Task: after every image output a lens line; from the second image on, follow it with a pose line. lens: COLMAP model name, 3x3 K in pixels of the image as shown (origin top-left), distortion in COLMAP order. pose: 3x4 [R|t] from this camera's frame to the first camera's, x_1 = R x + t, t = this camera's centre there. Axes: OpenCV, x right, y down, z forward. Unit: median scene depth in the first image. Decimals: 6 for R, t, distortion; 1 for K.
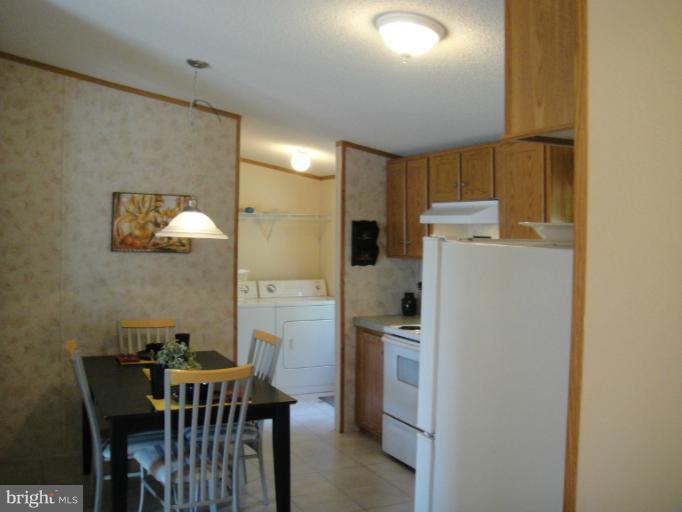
lens RADIAL K [[716.4, 0, 341.0], [0, 716.4, 256.0], [0, 0, 1]] dist [-0.088623, -0.003710]
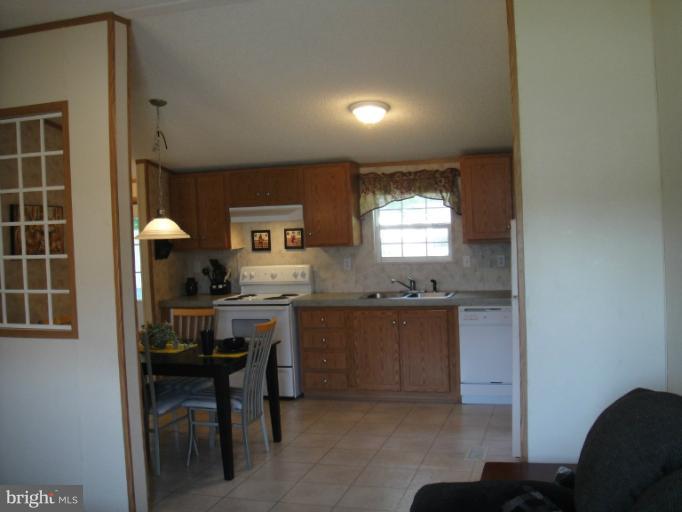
lens RADIAL K [[716.4, 0, 341.0], [0, 716.4, 256.0], [0, 0, 1]] dist [-0.088623, -0.003710]
pose [[0.705463, -0.070626, 0.705219, -0.740422], [0.072510, 0.996994, 0.027312, -0.004094], [-0.705028, 0.031868, 0.708463, -0.121611]]
